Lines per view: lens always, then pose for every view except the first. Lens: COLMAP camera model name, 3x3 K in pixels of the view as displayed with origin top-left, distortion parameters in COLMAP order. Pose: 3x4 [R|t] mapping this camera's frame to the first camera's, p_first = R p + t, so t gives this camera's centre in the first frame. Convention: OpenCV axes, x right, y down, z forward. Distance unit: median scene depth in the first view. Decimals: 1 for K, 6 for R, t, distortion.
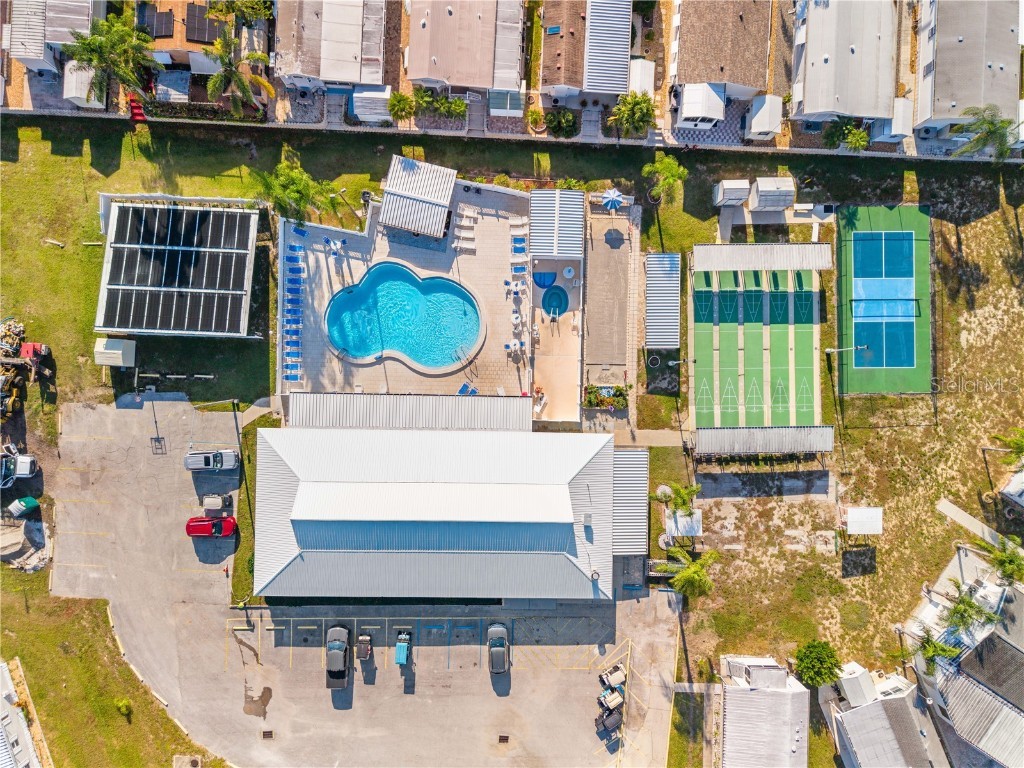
lens RADIAL K [[688.8, 0, 512.0], [0, 688.8, 384.0], [0, 0, 1]] dist [0.012071, -0.010611]
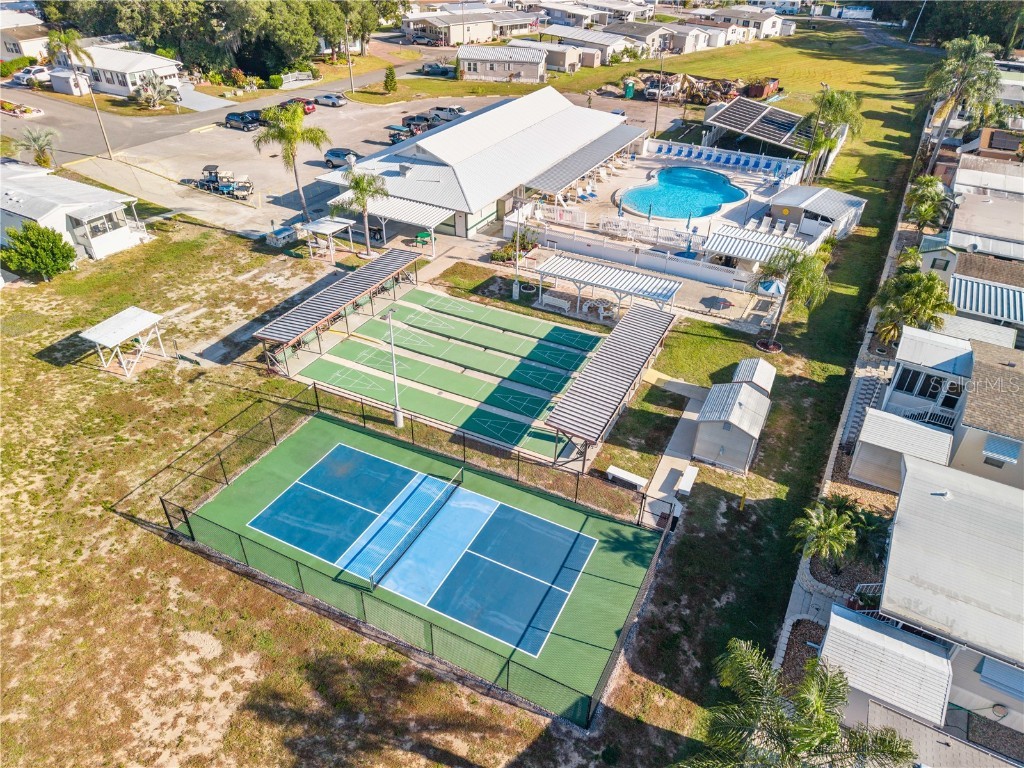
lens RADIAL K [[688.8, 0, 512.0], [0, 688.8, 384.0], [0, 0, 1]] dist [0.012071, -0.010611]
pose [[-0.456177, 0.474120, -0.753068, 0.789049], [-0.889312, -0.273342, 0.366616, -0.301574], [-0.032025, 0.836955, 0.546333, 0.691969]]
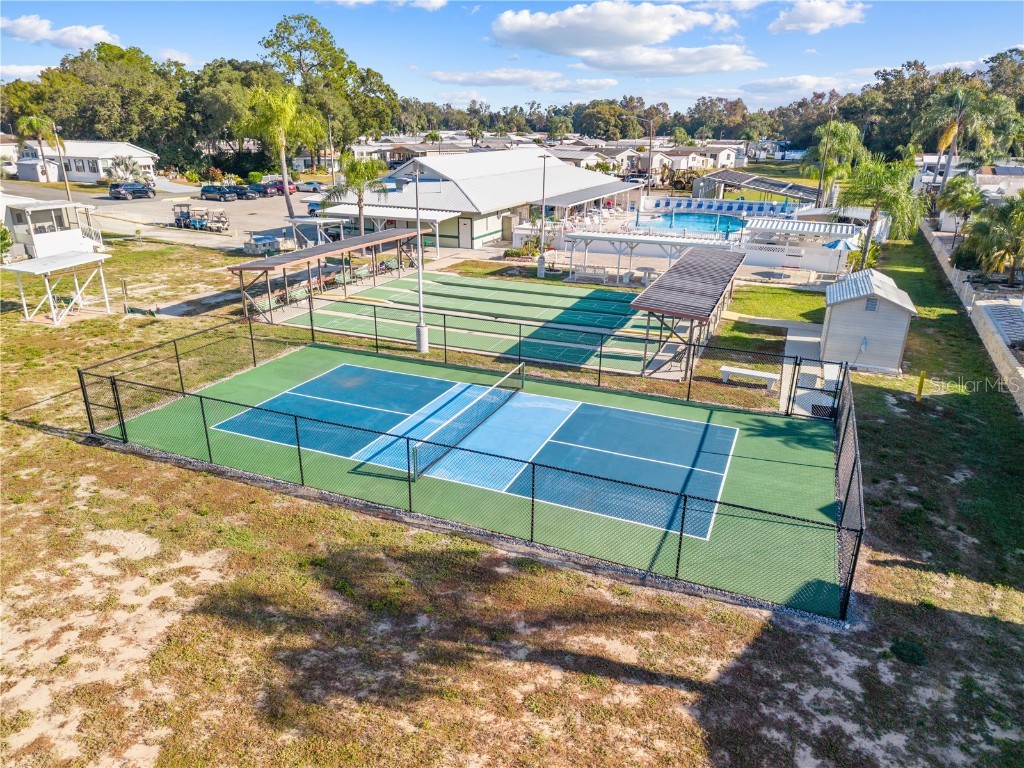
lens RADIAL K [[688.8, 0, 512.0], [0, 688.8, 384.0], [0, 0, 1]] dist [0.012071, -0.010611]
pose [[-0.399686, 0.289521, -0.869729, 0.774345], [-0.916391, -0.148855, 0.371578, -0.237652], [-0.021884, 0.945526, 0.324810, 0.891678]]
